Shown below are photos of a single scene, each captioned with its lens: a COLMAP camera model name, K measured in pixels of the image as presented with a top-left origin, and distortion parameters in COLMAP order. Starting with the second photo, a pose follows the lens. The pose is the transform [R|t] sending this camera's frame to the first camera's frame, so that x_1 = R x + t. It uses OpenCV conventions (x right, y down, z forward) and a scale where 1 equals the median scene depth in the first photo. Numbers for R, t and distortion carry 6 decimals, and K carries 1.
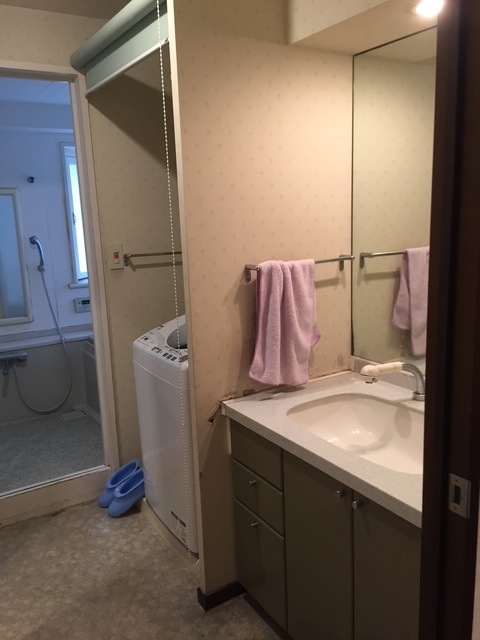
lens RADIAL K [[555.3, 0, 241.5], [0, 555.3, 316.7], [0, 0, 1]] dist [0.076756, -0.092971]
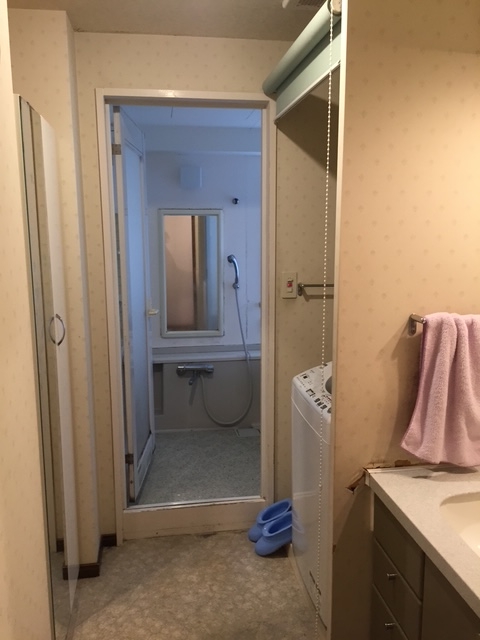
lens RADIAL K [[555.3, 0, 237.9], [0, 555.3, 316.5], [0, 0, 1]] dist [0.076756, -0.092971]
pose [[0.920104, 0.097221, -0.379415, 0.065673], [-0.105813, 0.994384, -0.001802, -0.045148], [0.377109, 0.041806, 0.925225, 0.083610]]
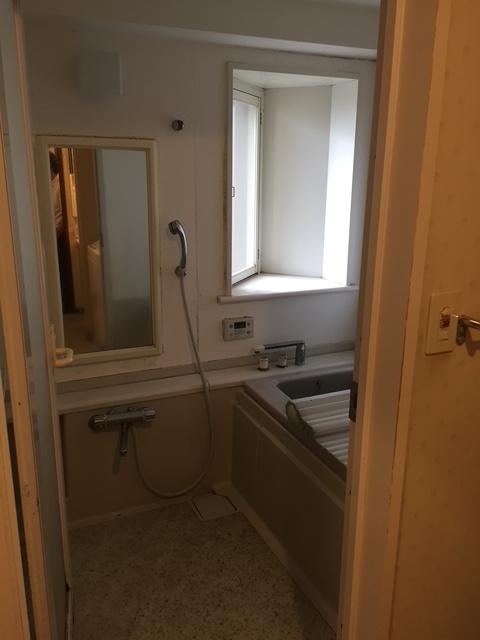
lens RADIAL K [[555.3, 0, 243.8], [0, 555.3, 315.9], [0, 0, 1]] dist [0.076756, -0.092971]
pose [[0.990239, 0.079161, -0.114722, -0.337033], [-0.070790, 0.994645, 0.075295, -0.140182], [0.120068, -0.066439, 0.990540, 0.617975]]
